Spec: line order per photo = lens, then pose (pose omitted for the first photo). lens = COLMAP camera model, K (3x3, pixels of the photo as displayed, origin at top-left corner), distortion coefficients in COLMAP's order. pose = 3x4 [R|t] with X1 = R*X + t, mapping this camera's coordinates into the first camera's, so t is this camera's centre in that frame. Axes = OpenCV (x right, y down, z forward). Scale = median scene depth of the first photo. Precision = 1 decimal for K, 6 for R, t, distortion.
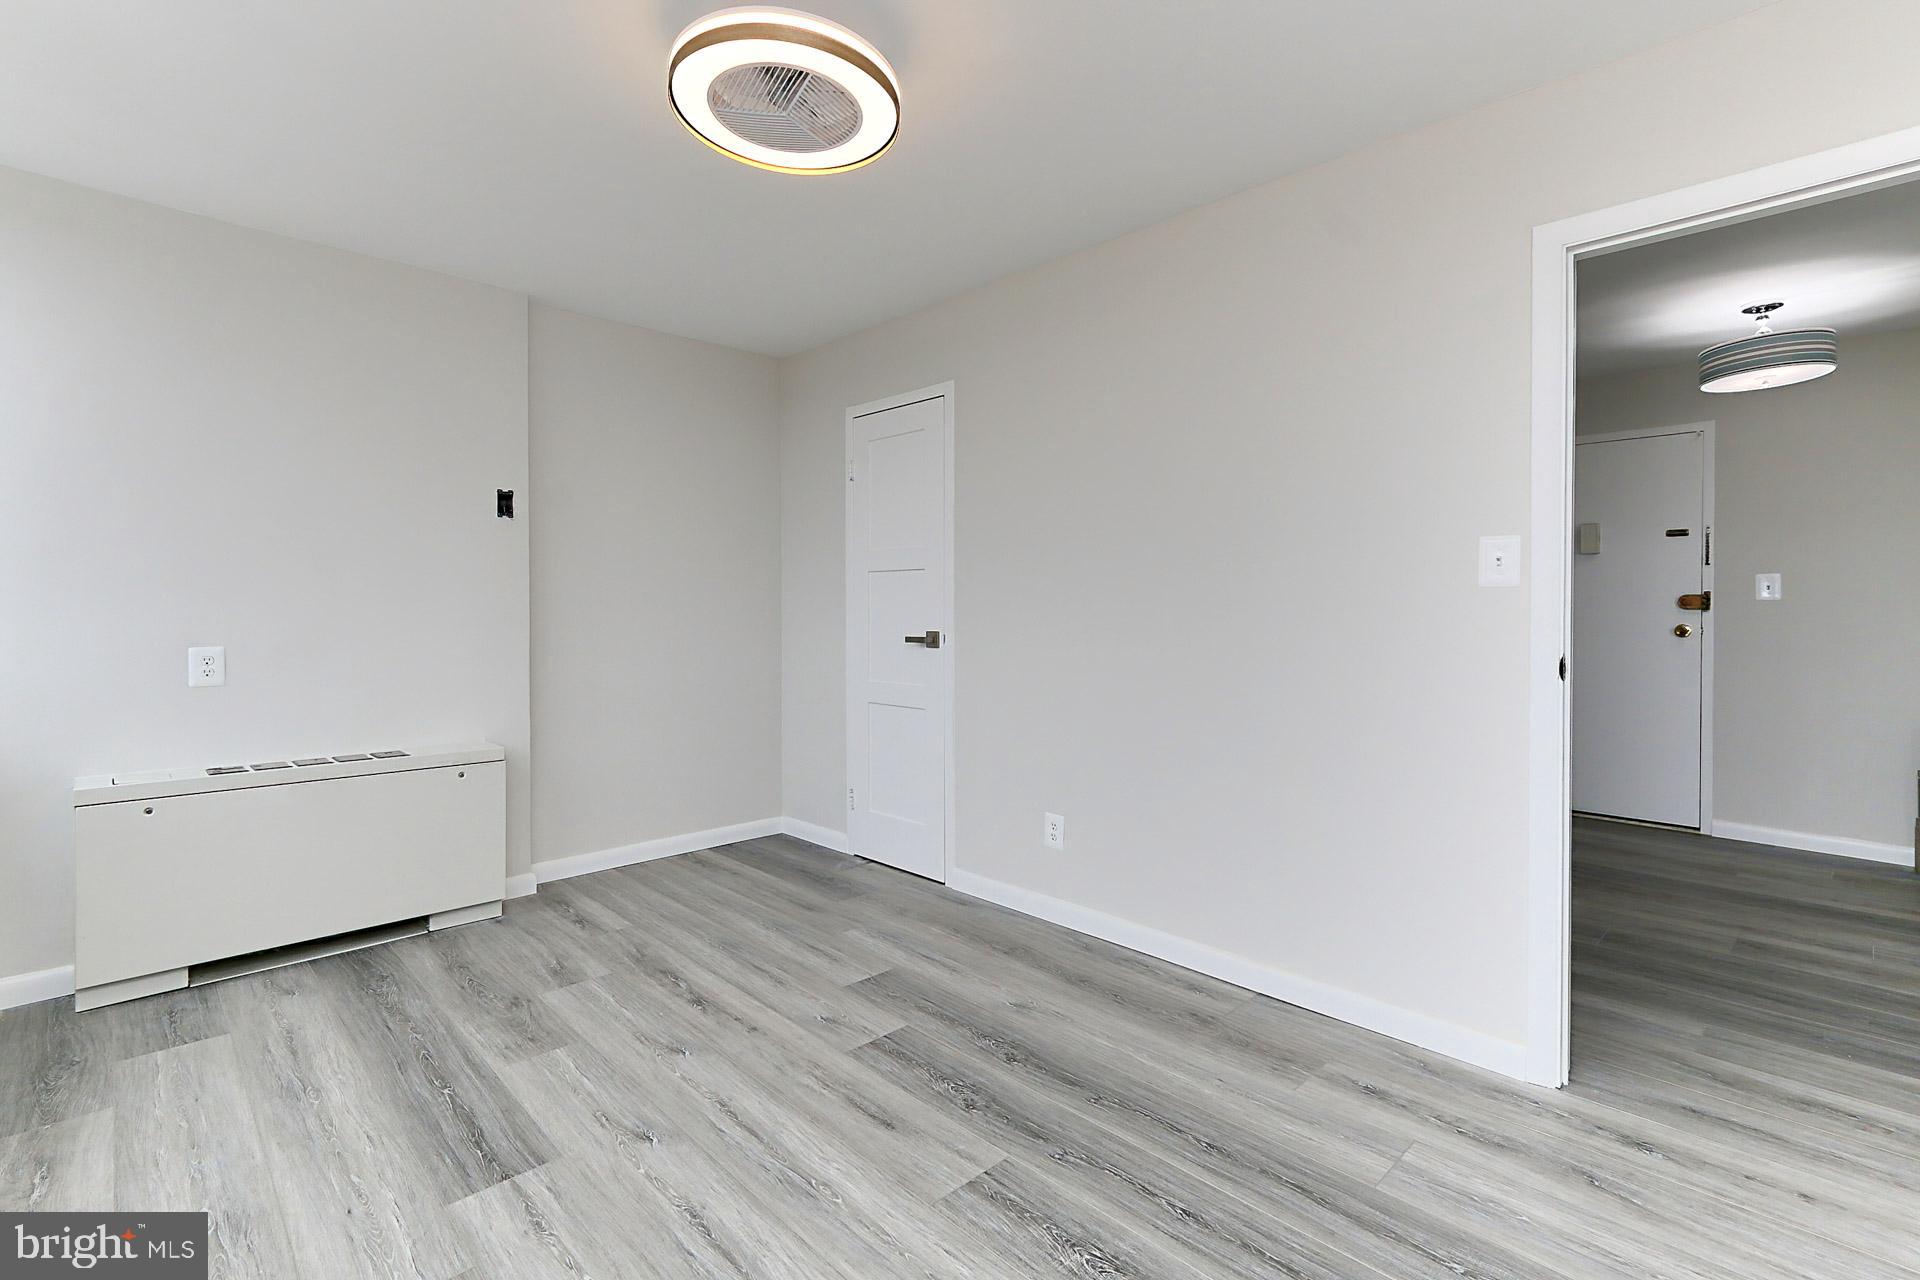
lens RADIAL K [[872.9, 0, 971.7], [0, 872.9, 607.4], [0, 0, 1]] dist [-0.002020, 0.003366]
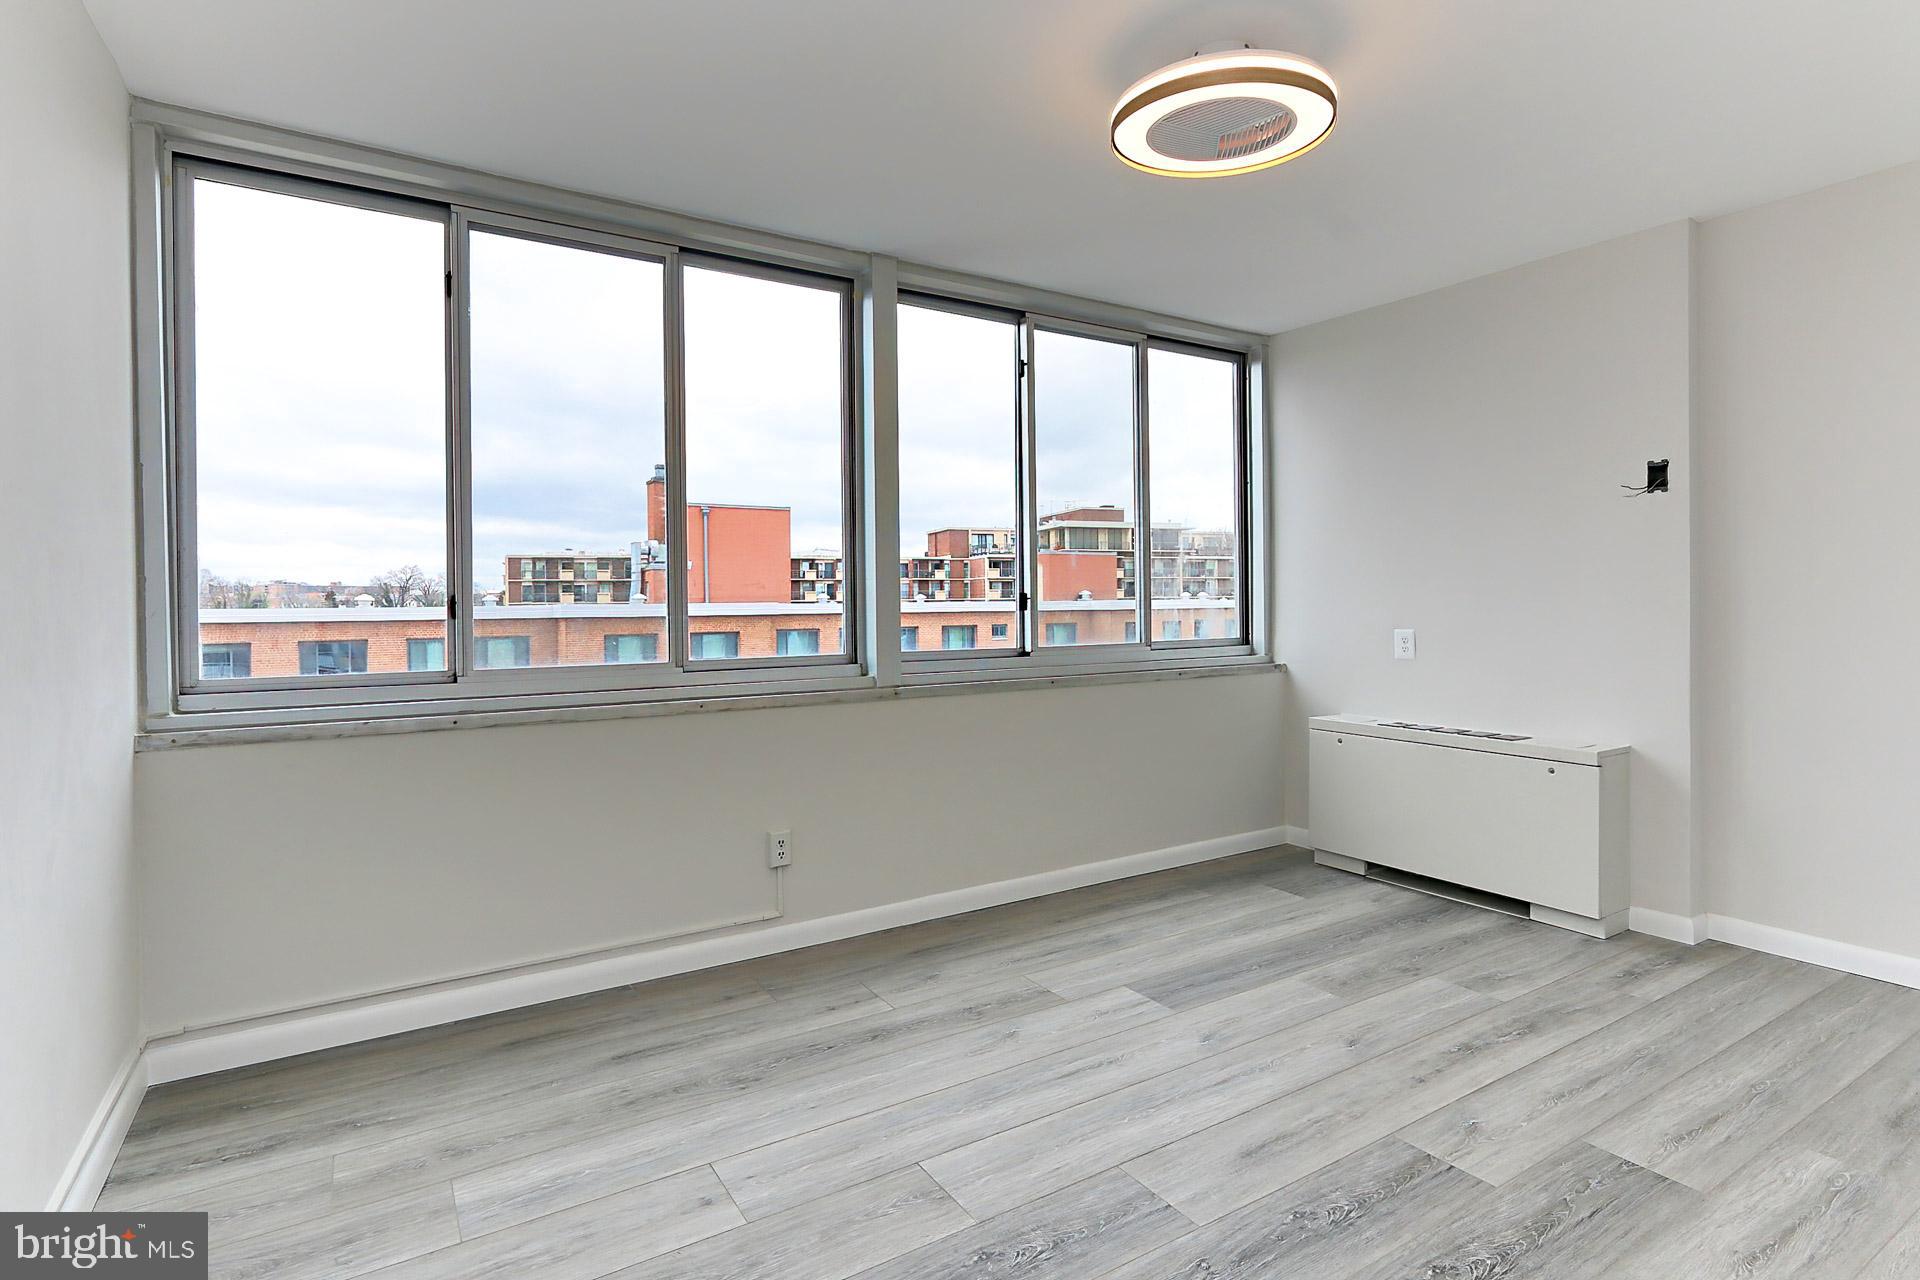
lens RADIAL K [[967.3, 0, 909.3], [0, 967.3, 618.0], [0, 0, 1]] dist [-0.009867, 0.002961]
pose [[-0.241671, 0.019591, -0.970160, 0.783703], [0.006293, 0.999807, 0.018622, -0.003245], [0.970338, -0.001605, -0.241748, 0.715071]]
